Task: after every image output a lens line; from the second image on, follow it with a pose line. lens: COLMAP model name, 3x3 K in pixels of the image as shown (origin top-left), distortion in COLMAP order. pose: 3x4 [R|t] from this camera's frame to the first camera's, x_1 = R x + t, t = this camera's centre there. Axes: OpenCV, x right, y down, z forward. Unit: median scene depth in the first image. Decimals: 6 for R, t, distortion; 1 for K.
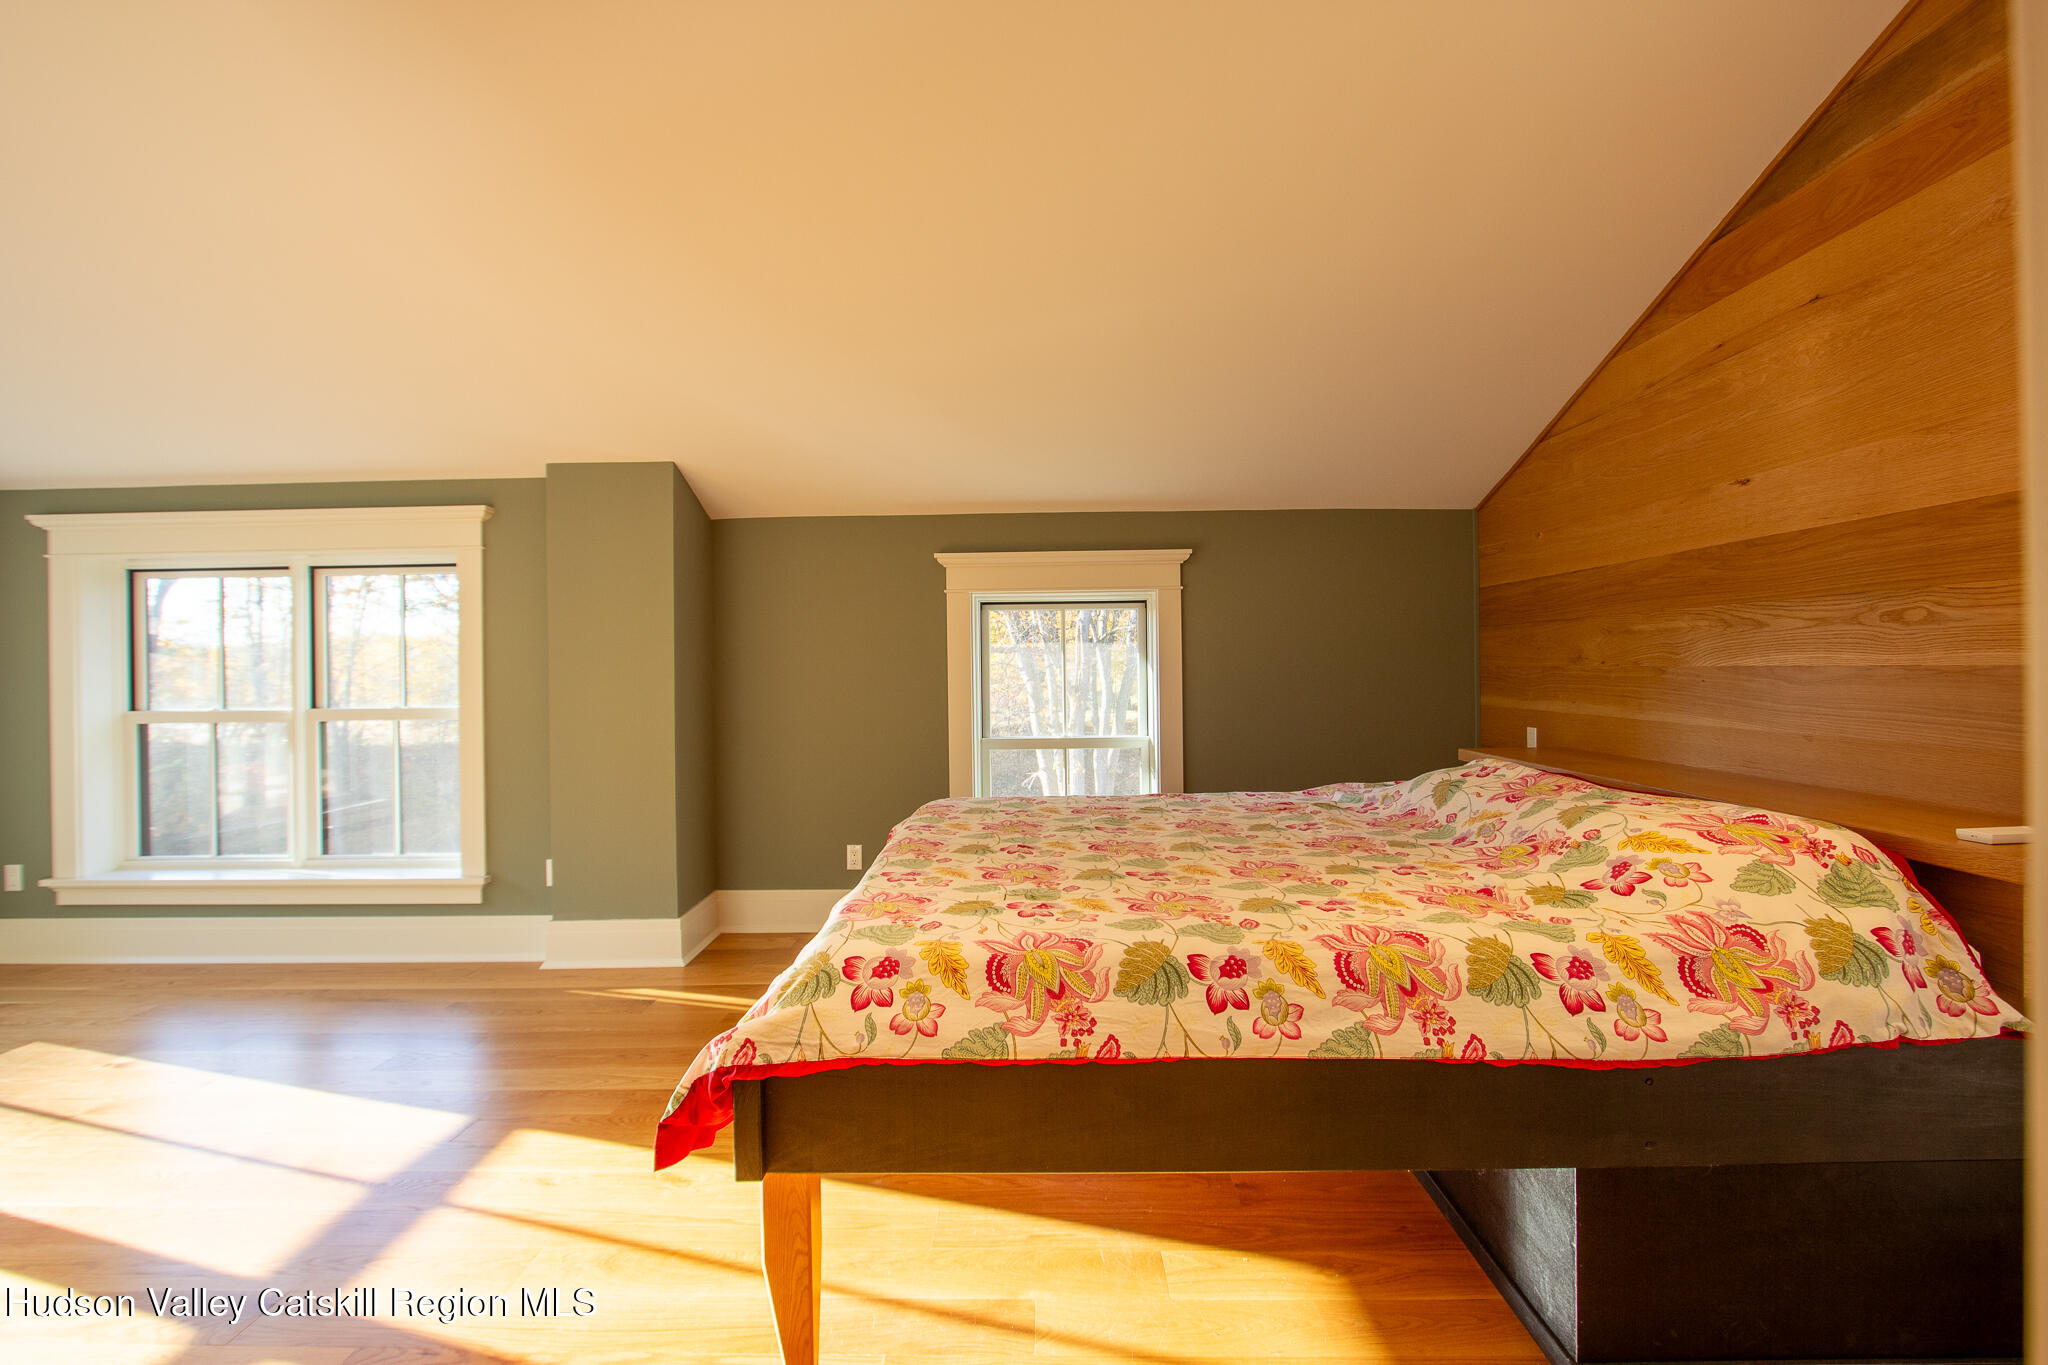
lens RADIAL K [[946.9, 0, 1020.8], [0, 946.9, 677.5], [0, 0, 1]] dist [-0.013065, 0.000510]
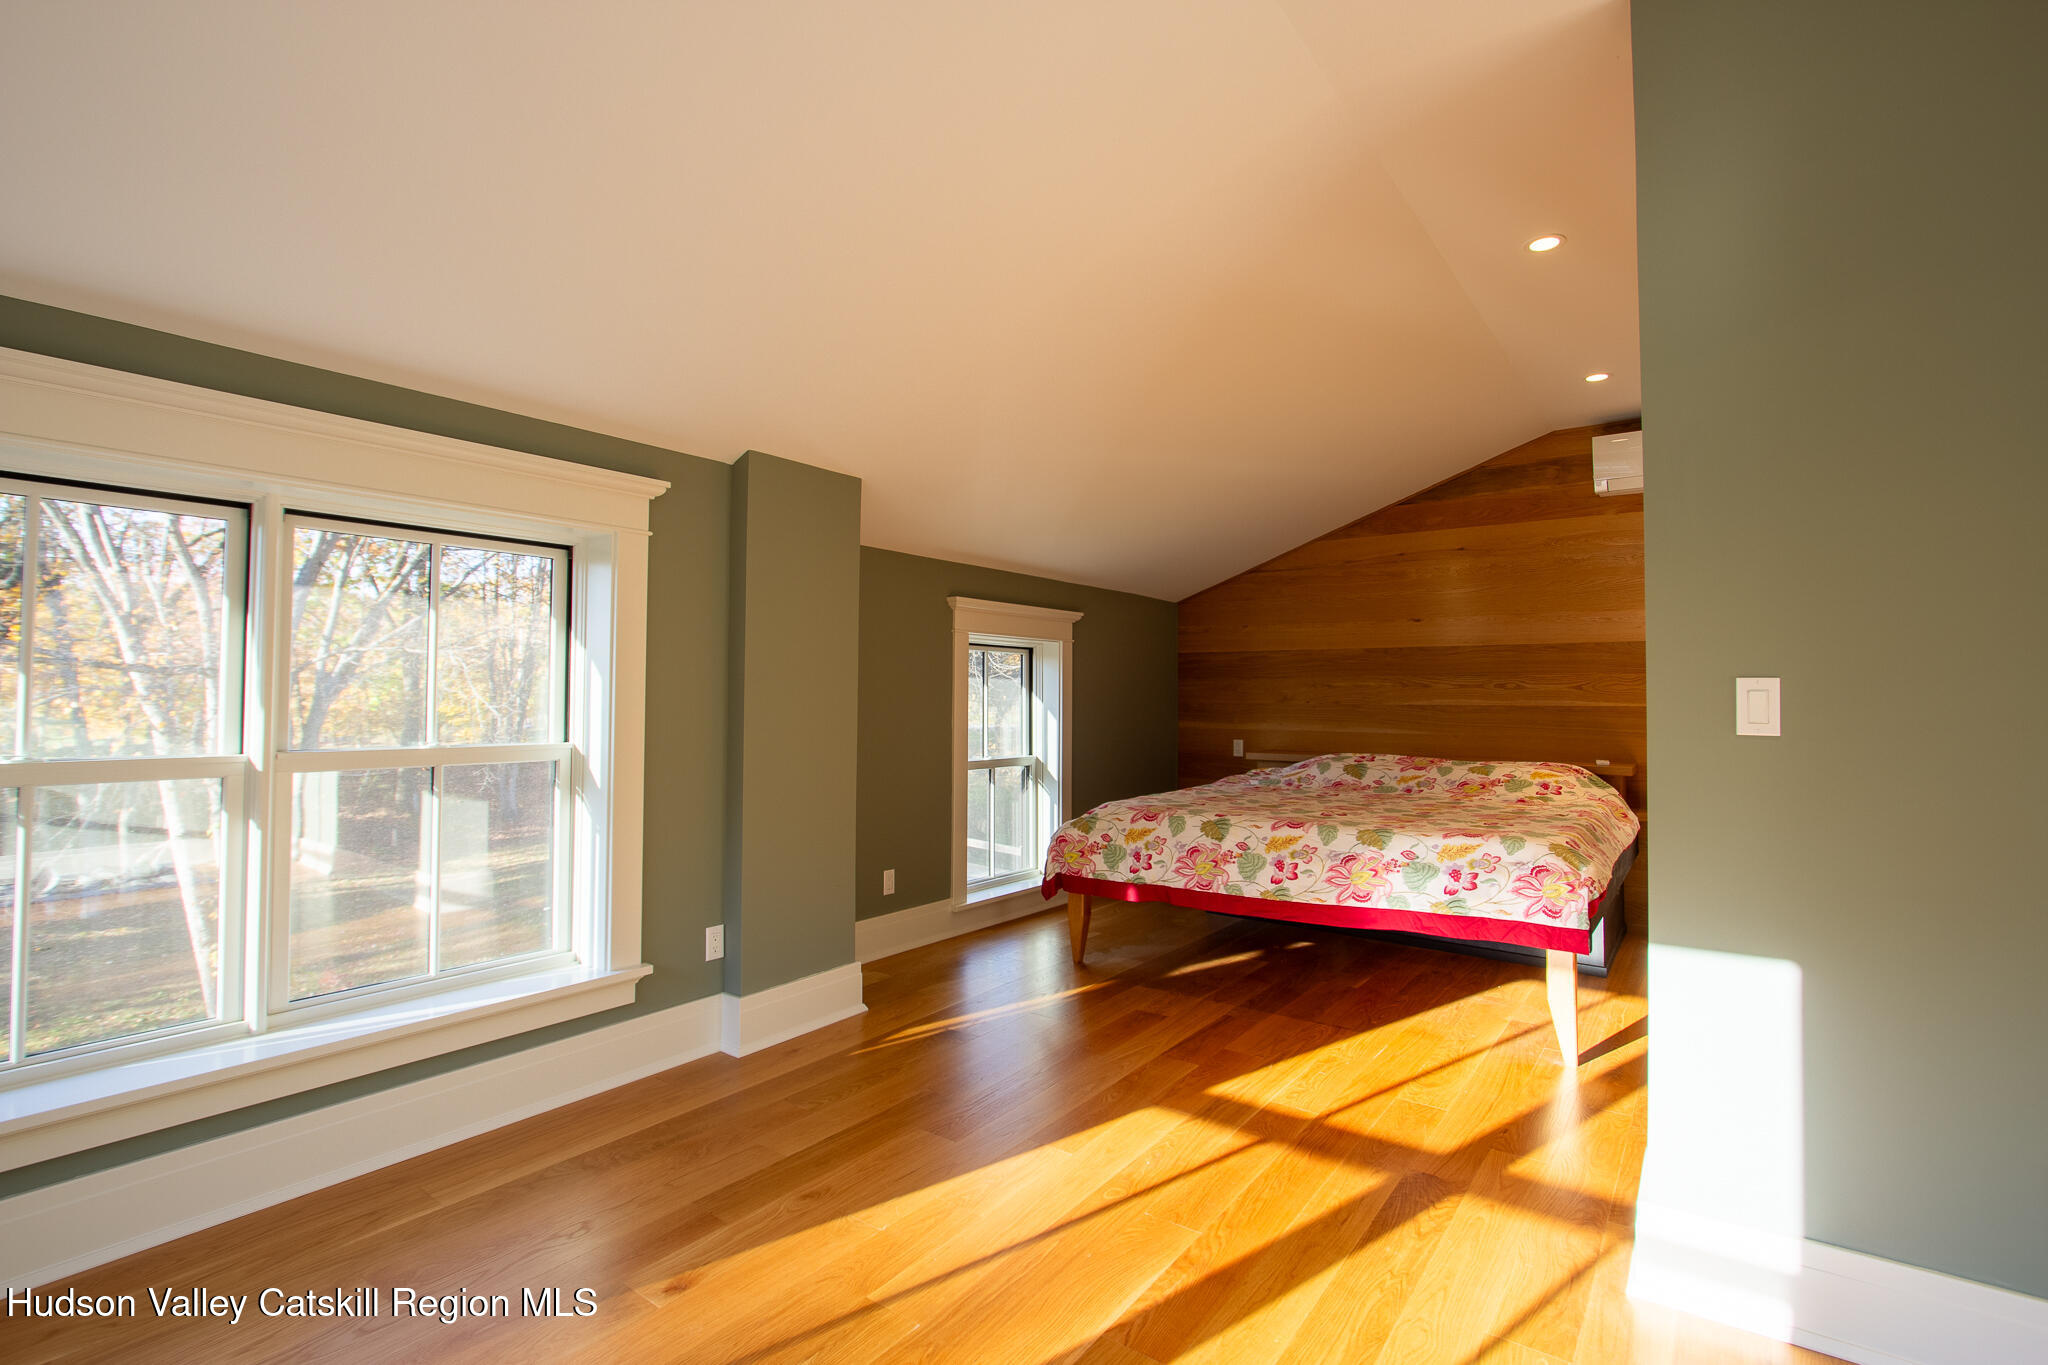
lens RADIAL K [[946.9, 0, 1024.8], [0, 946.9, 685.6], [0, 0, 1]] dist [-0.013065, 0.000510]
pose [[0.584928, 0.025396, 0.810687, -1.342891], [-0.004065, 0.999589, -0.028381, 0.008008], [-0.811075, 0.013306, 0.584791, 0.400029]]
